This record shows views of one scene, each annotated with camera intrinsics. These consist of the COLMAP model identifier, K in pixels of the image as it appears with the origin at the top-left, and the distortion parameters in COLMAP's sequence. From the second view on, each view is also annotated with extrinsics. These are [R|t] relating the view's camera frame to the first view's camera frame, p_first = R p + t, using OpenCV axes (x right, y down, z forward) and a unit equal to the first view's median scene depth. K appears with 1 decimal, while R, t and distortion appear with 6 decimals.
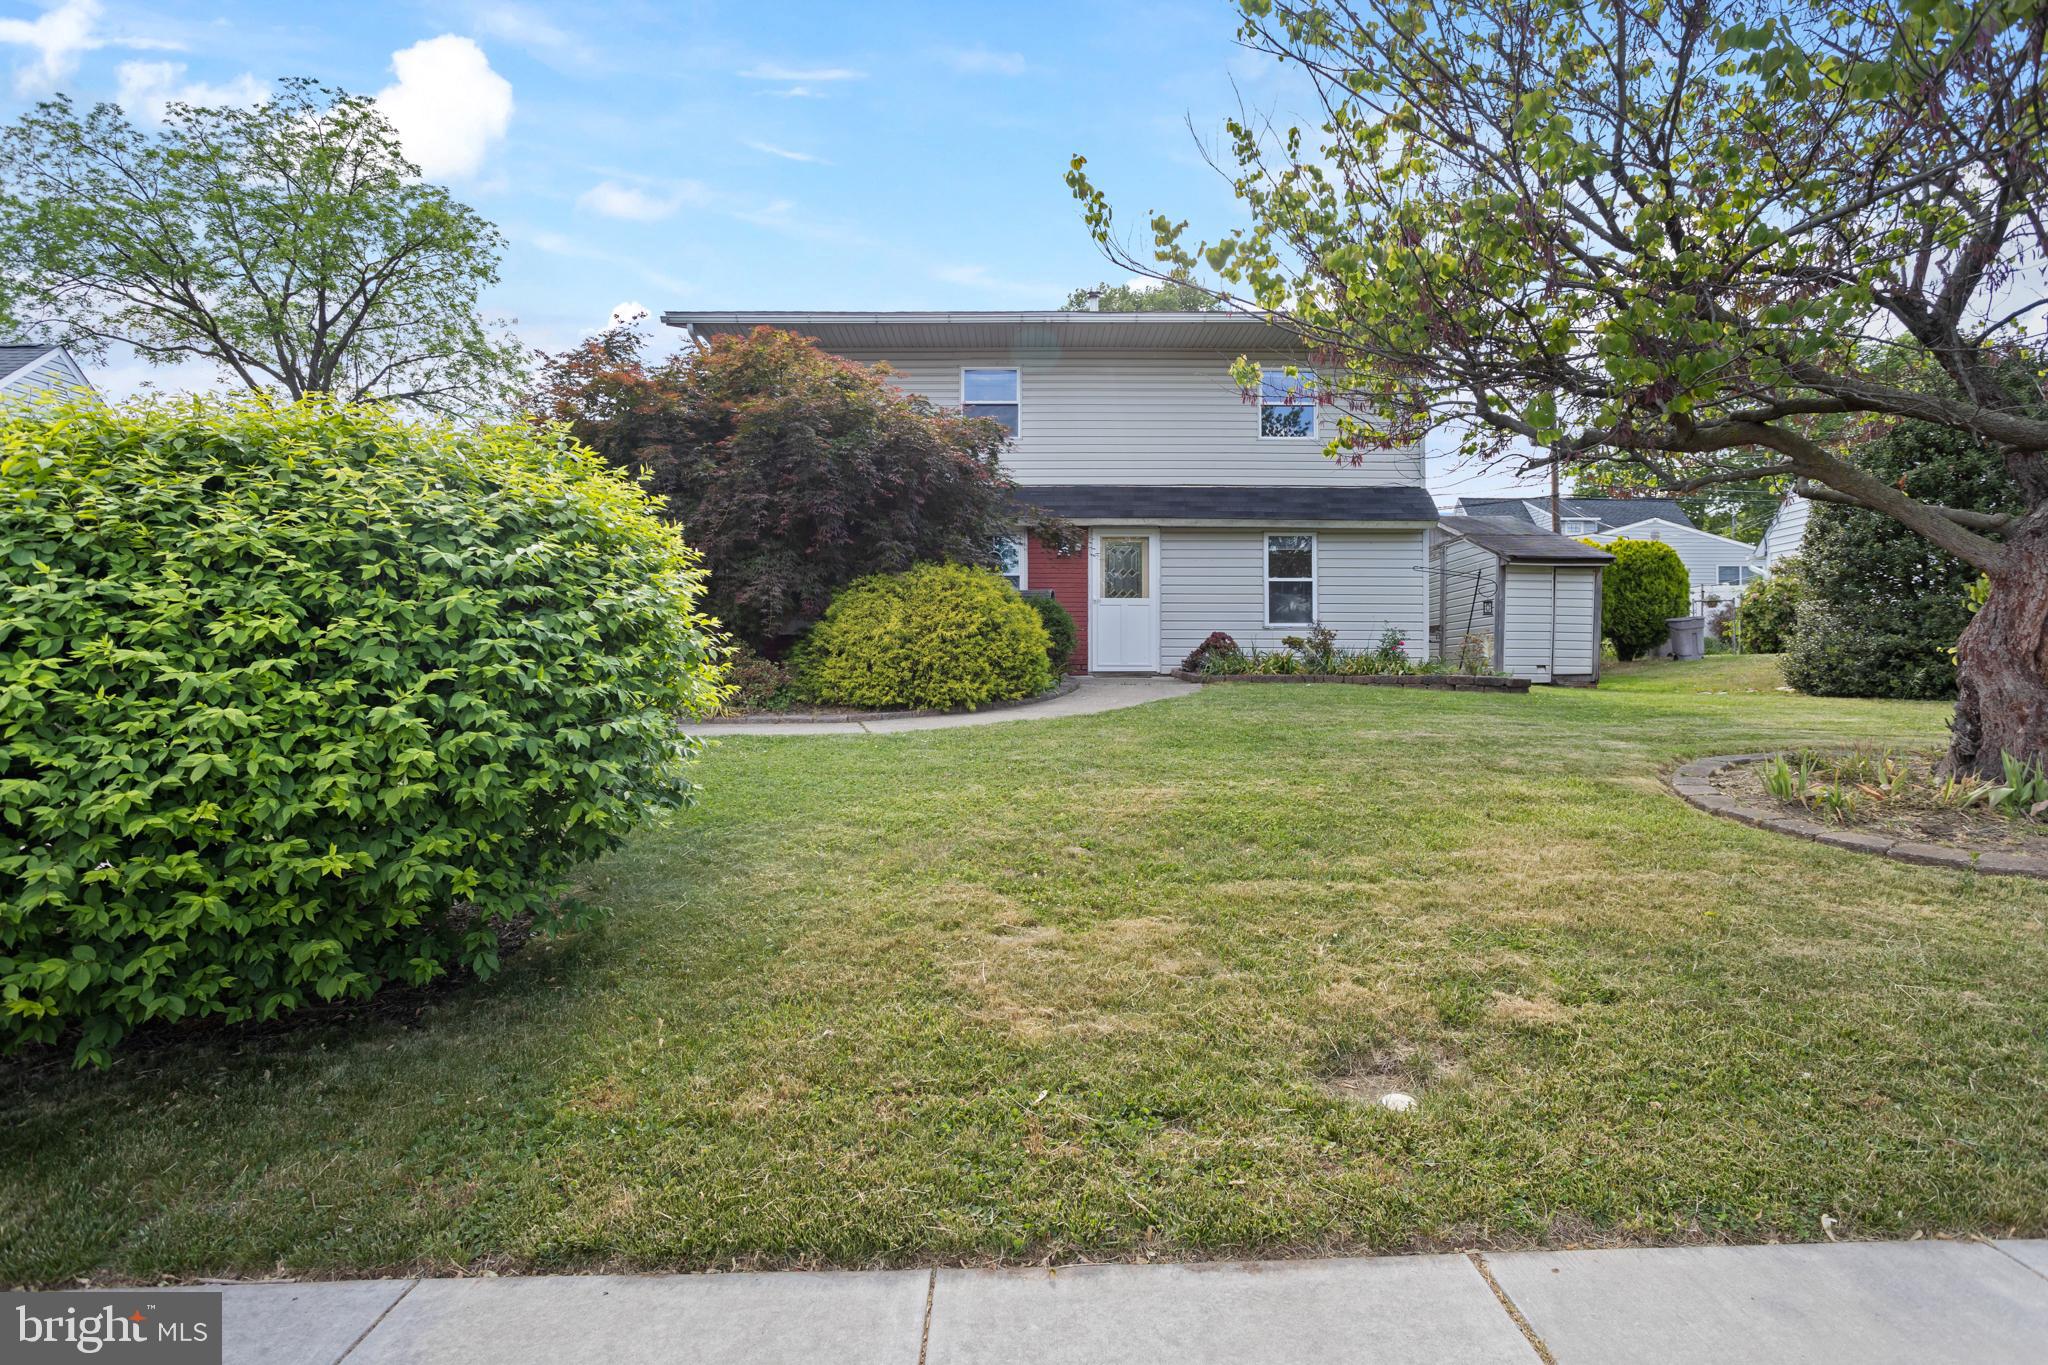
lens RADIAL K [[1130.4, 0, 1028.8], [0, 1130.4, 674.8], [0, 0, 1]] dist [0.004953, 0.005885]
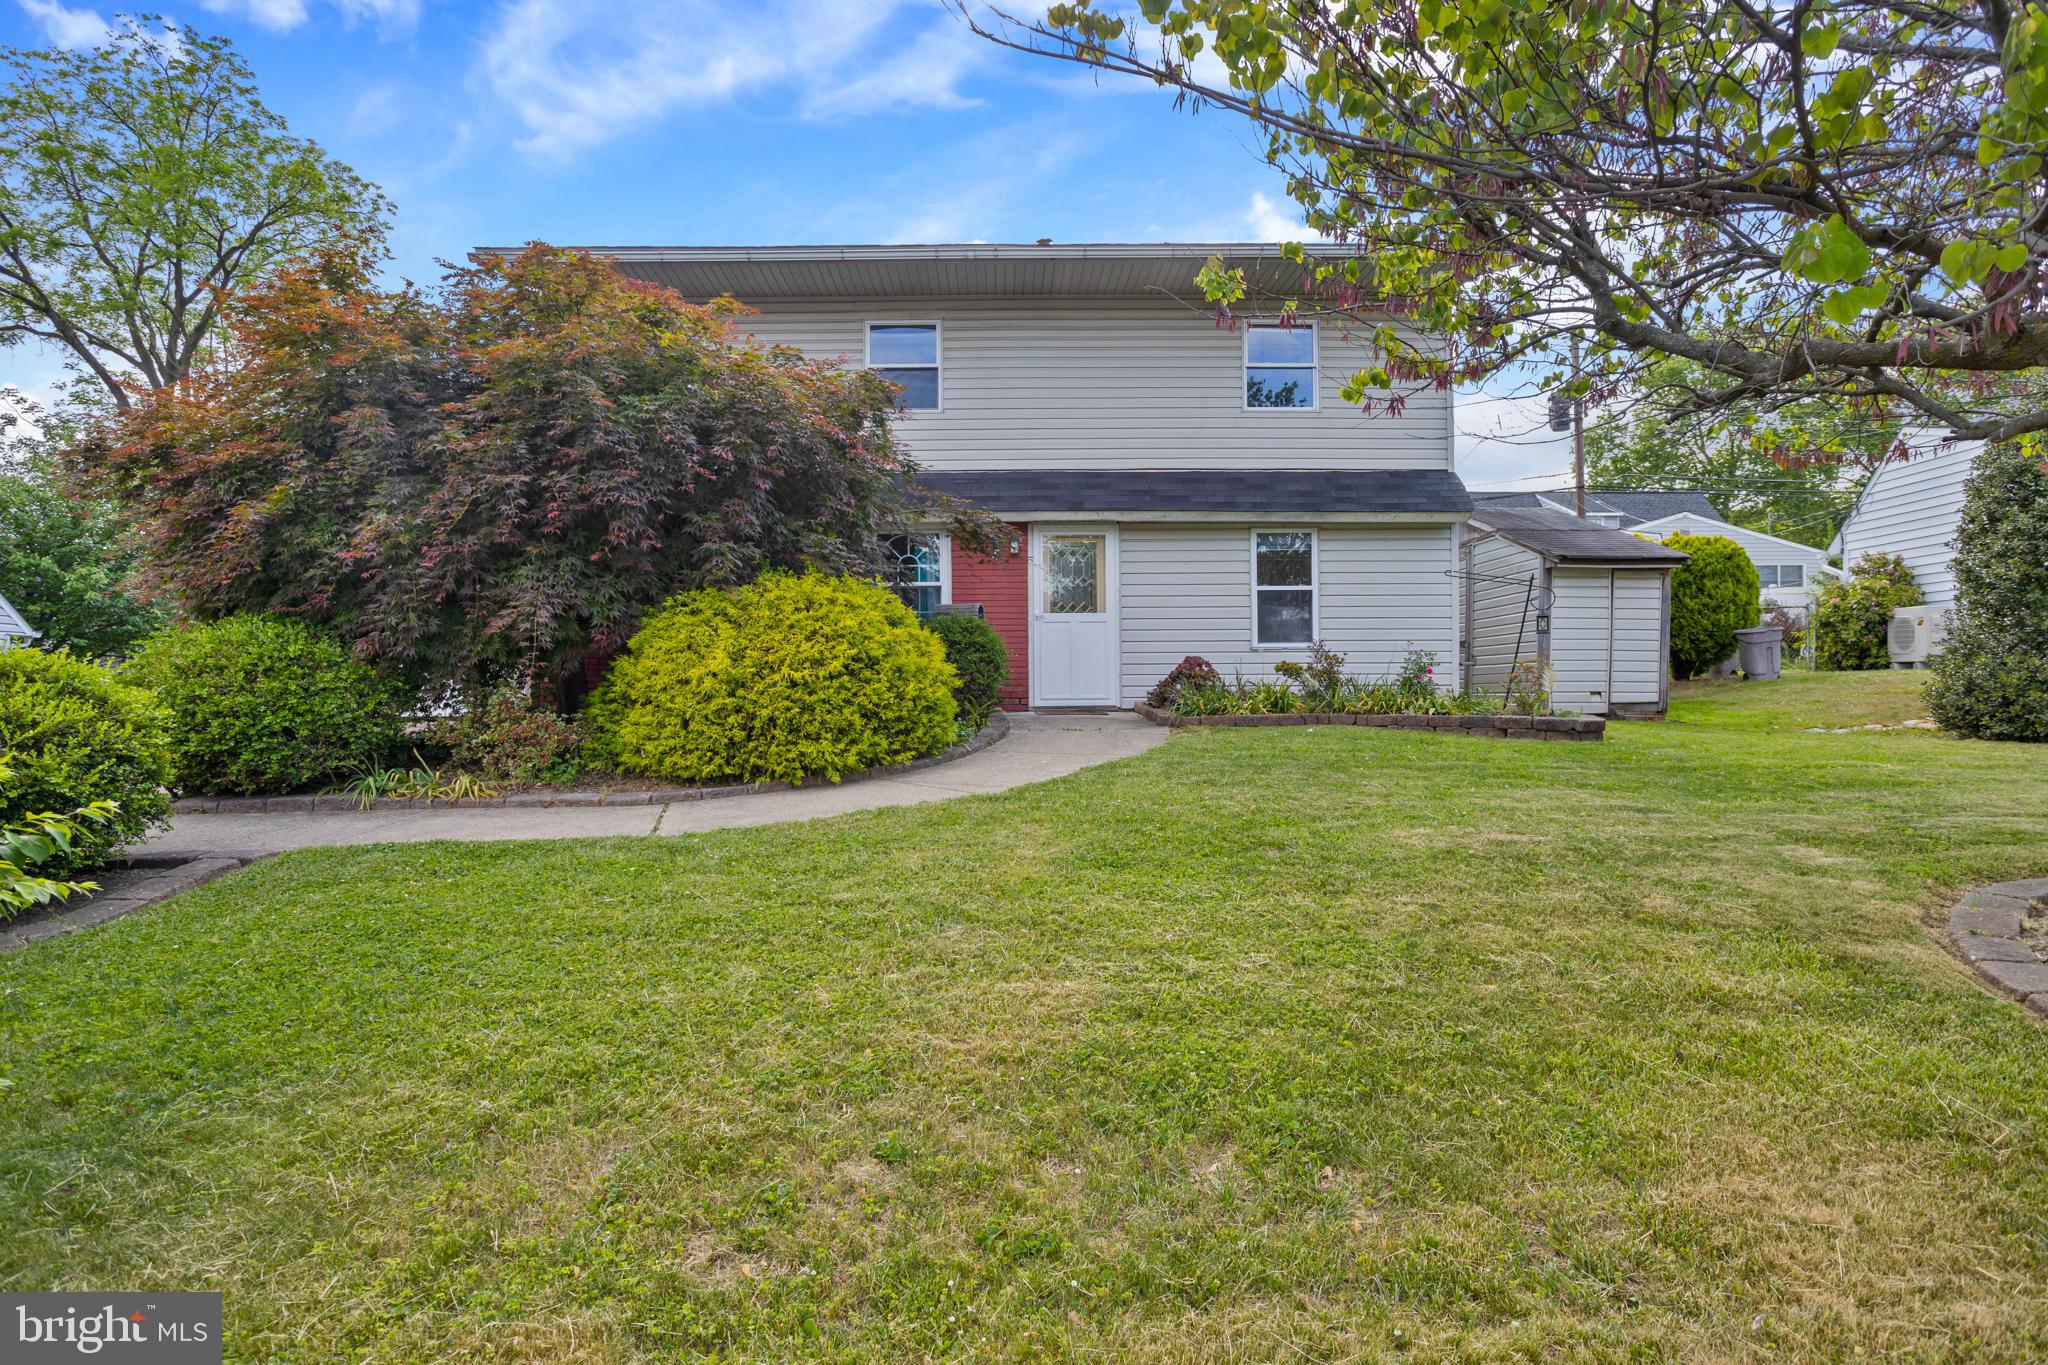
lens RADIAL K [[1130.4, 0, 1021.2], [0, 1130.4, 692.7], [0, 0, 1]] dist [0.004953, 0.005885]
pose [[0.999969, -0.007443, 0.002524, 0.045801], [0.007409, 0.999882, 0.013463, -0.023641], [-0.002624, -0.013444, 0.999906, 0.213704]]
